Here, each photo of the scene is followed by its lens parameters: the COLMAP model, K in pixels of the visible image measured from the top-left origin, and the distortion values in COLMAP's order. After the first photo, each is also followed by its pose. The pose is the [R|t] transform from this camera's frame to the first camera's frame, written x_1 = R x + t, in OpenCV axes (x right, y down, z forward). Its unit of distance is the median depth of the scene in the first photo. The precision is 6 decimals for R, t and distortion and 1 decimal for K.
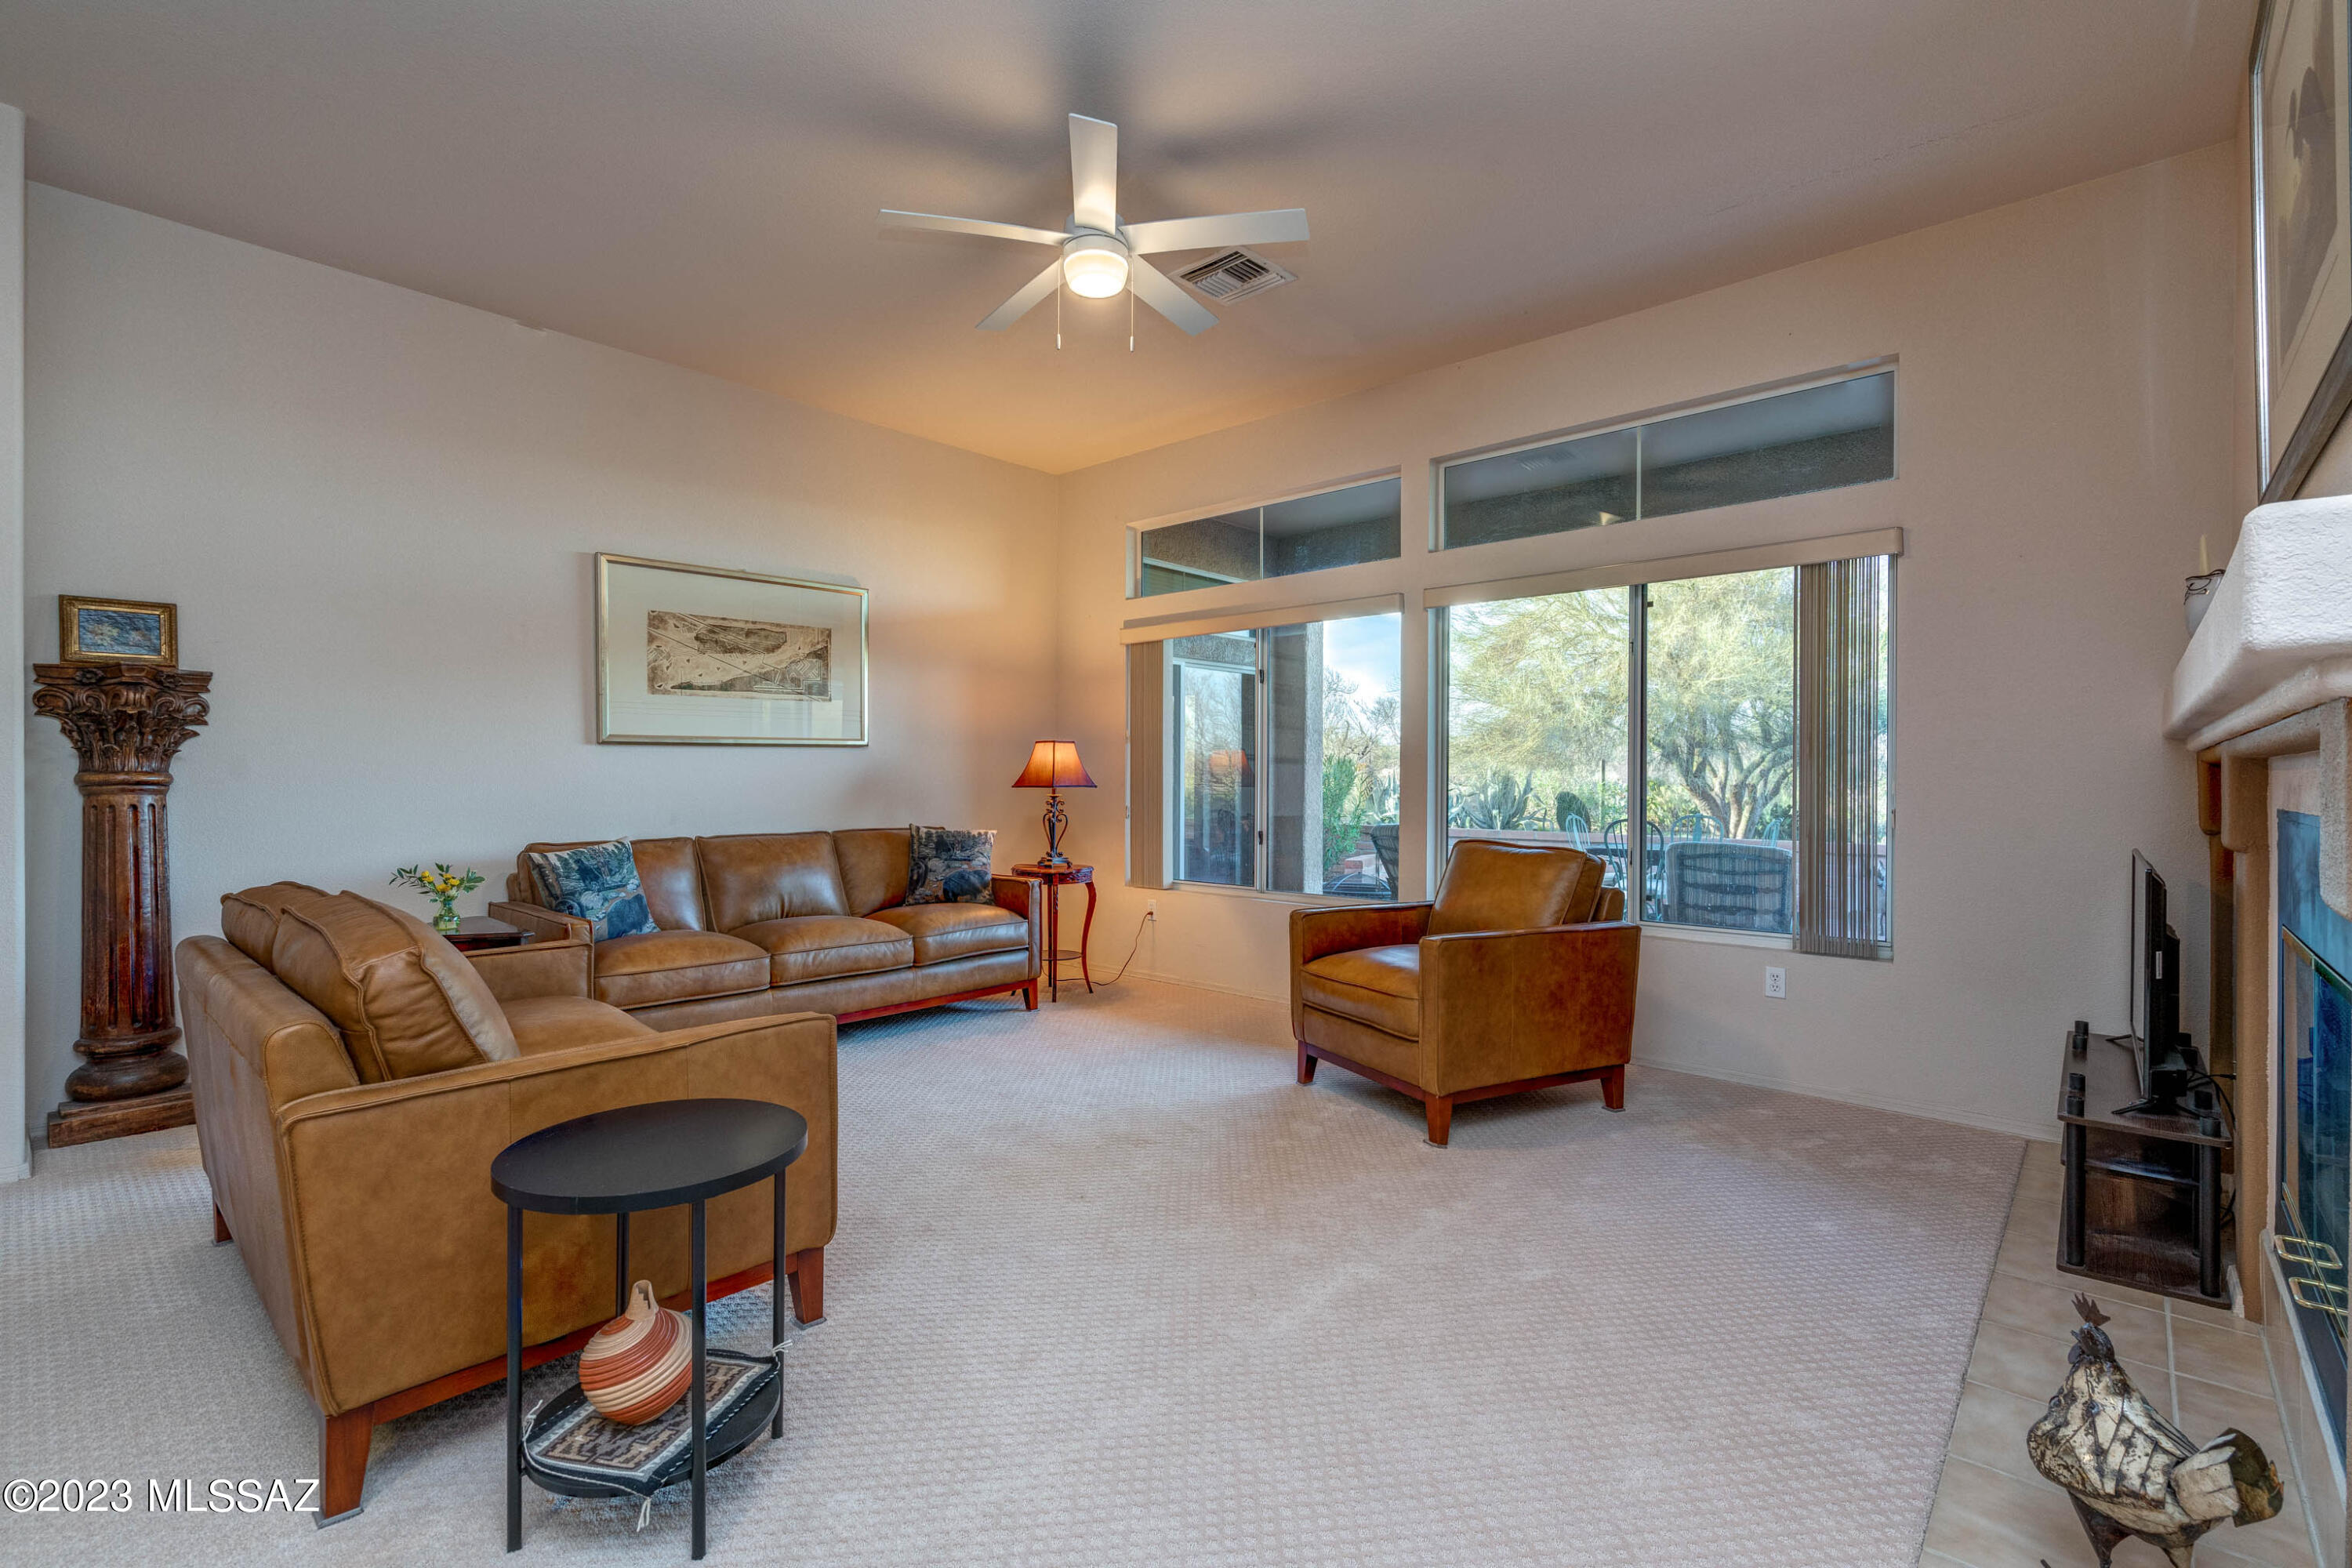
lens RADIAL K [[1057.8, 0, 1176.1], [0, 1057.8, 789.0], [0, 0, 1]] dist [-0.002616, -0.000006]
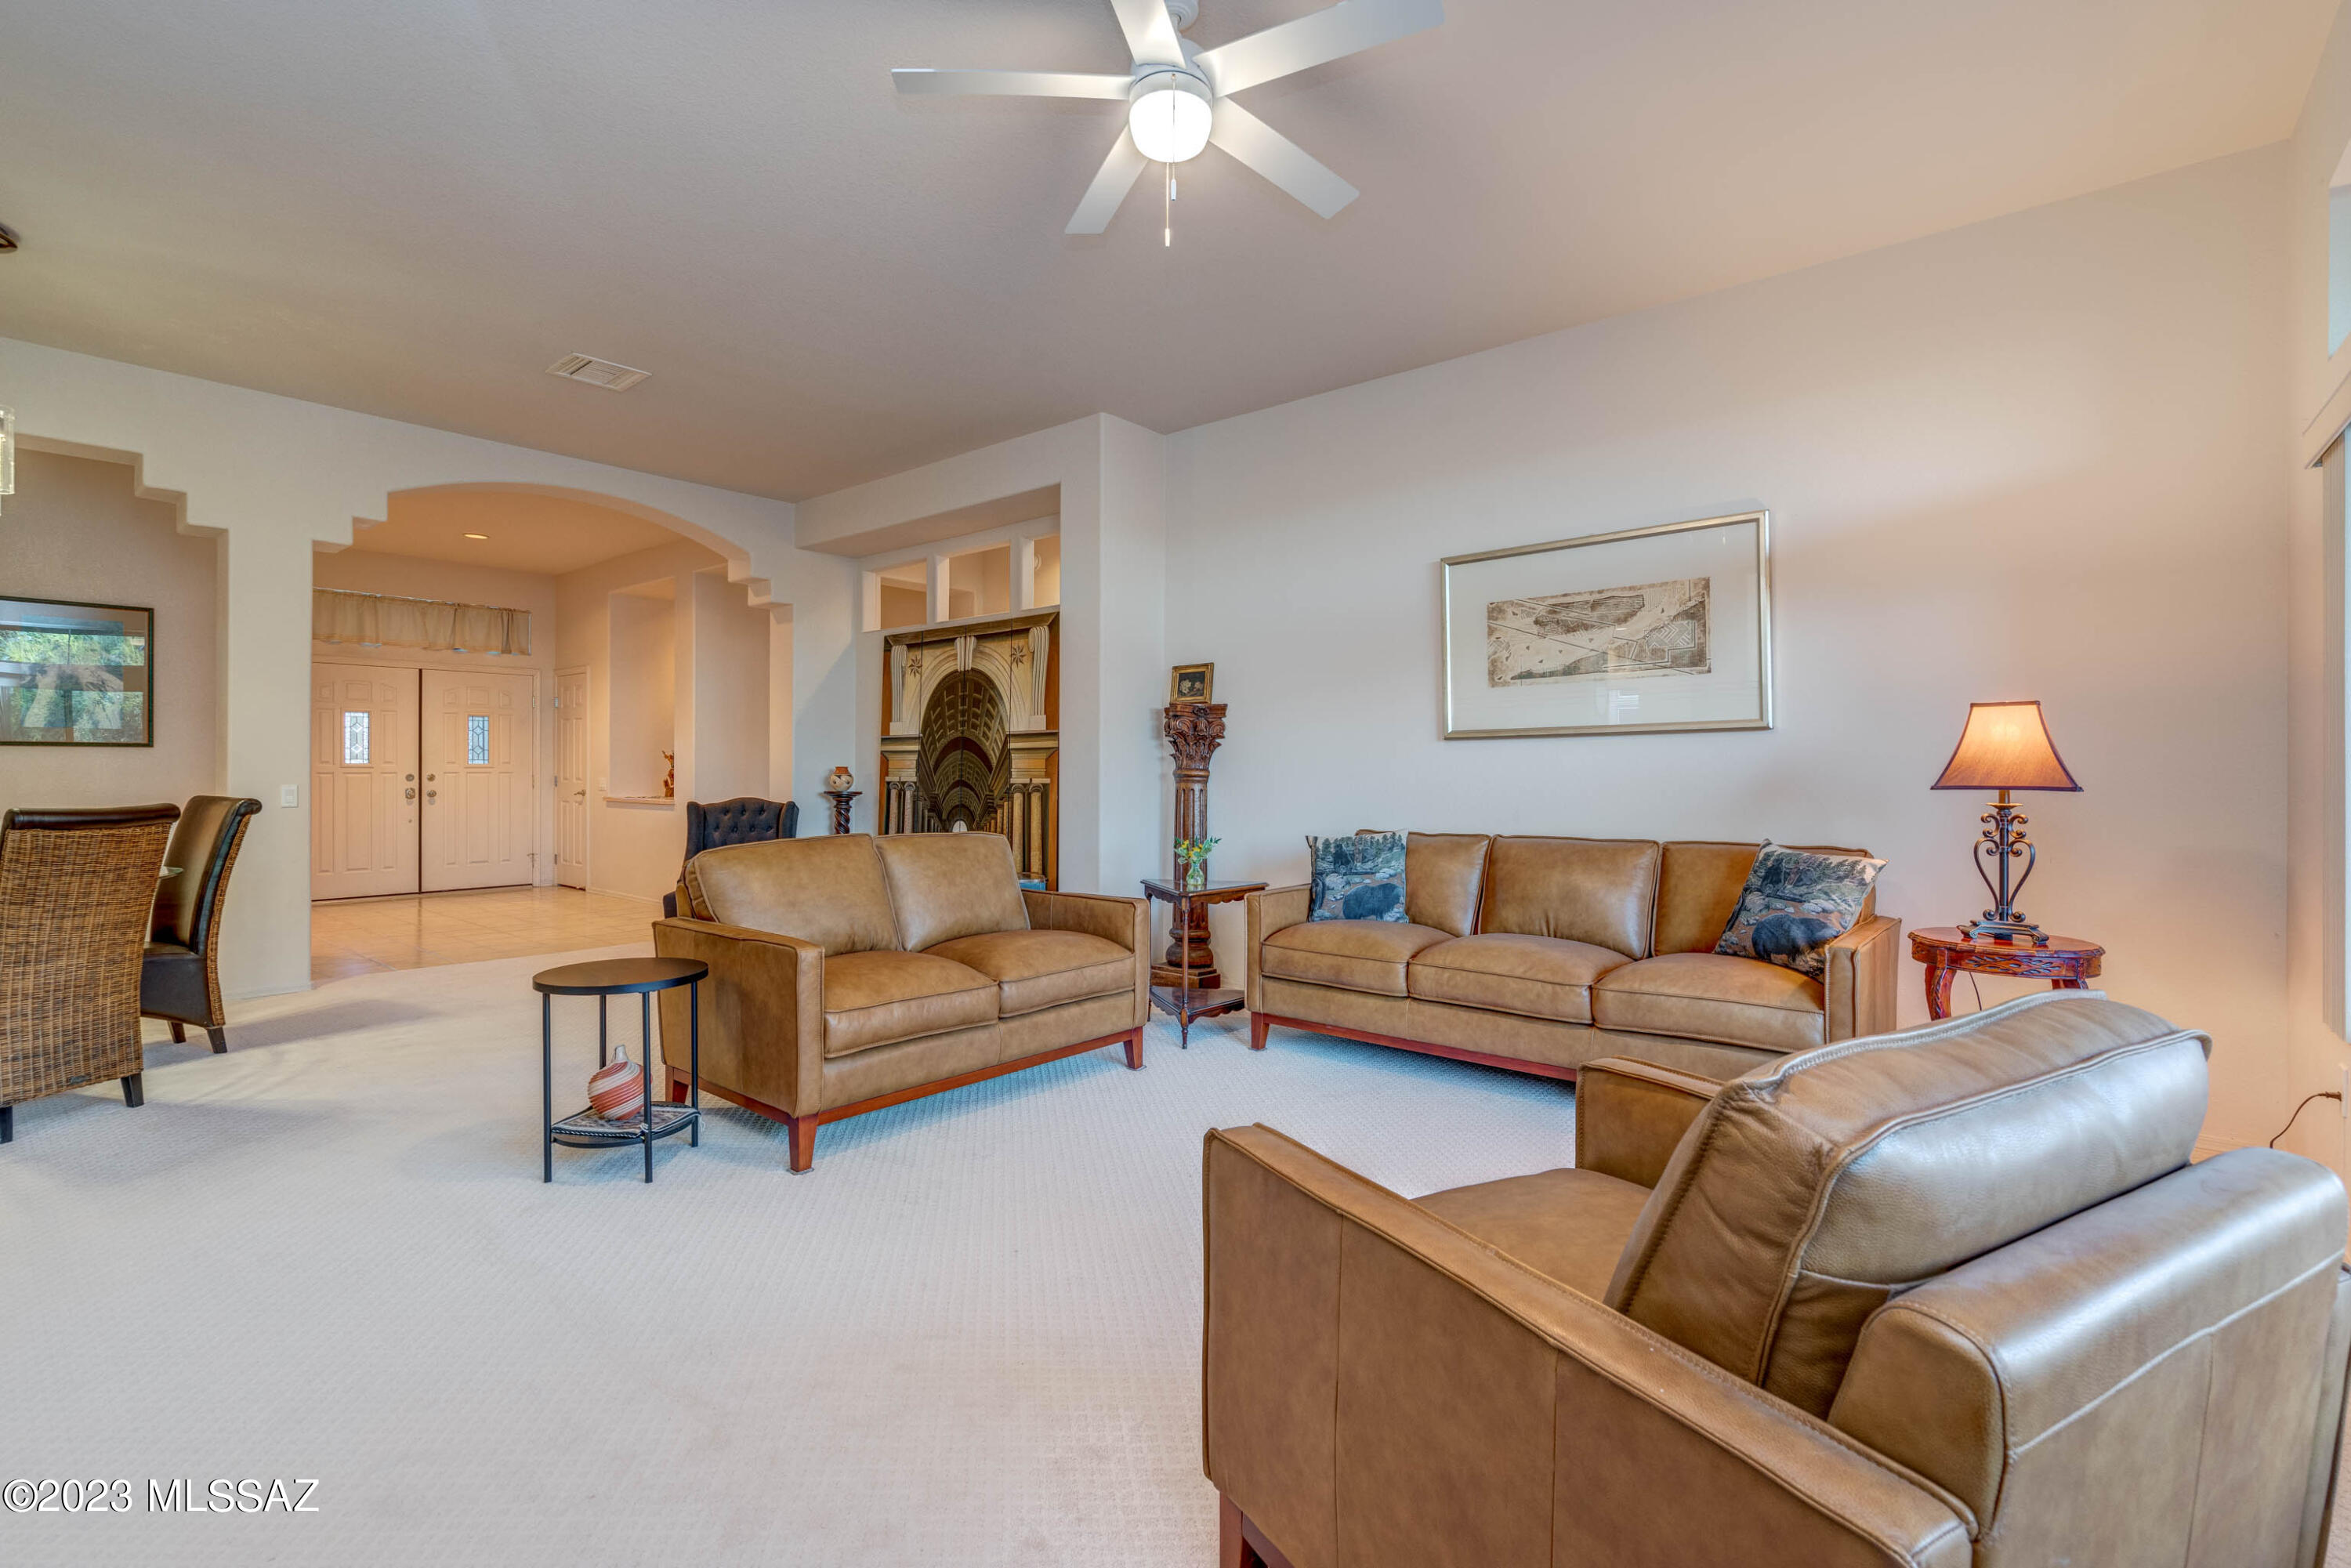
lens RADIAL K [[1071.7, 0, 1178.9], [0, 1071.7, 777.3], [0, 0, 1]] dist [-0.000589, 0.000674]
pose [[0.031667, 0.005529, -0.999483, 0.482849], [-0.008574, 0.999949, 0.005260, -0.008755], [0.999462, 0.008403, 0.031713, 0.663115]]
